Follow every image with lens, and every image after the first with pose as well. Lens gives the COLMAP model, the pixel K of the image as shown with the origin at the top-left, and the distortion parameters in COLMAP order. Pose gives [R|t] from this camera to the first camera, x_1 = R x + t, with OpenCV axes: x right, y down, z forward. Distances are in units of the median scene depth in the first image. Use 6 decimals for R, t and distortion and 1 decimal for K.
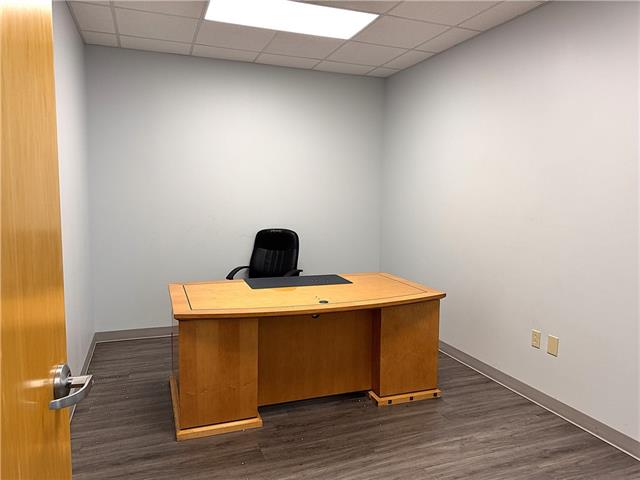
lens RADIAL K [[449.4, 0, 316.2], [0, 449.4, 241.4], [0, 0, 1]] dist [0.060578, -0.079155]
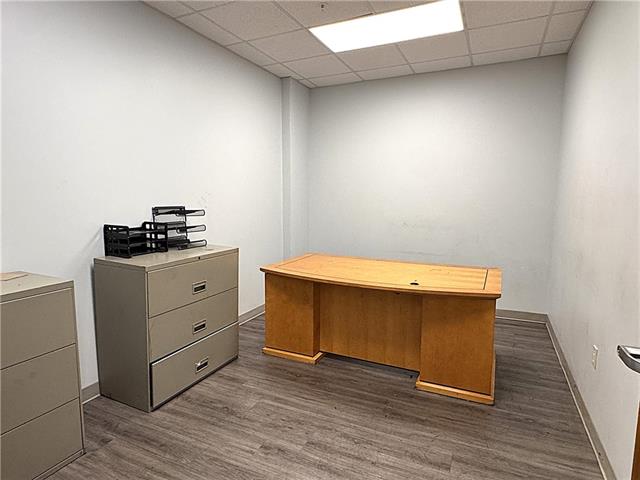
lens RADIAL K [[377.5, 0, 320.0], [0, 377.5, 240.0], [0, 0, 1]] dist [0.043657, 0.000377]
pose [[0.707052, 0.084142, -0.702138, 0.385658], [-0.065221, 0.996423, 0.053730, -0.006530], [0.704147, 0.007804, 0.710011, 0.130363]]
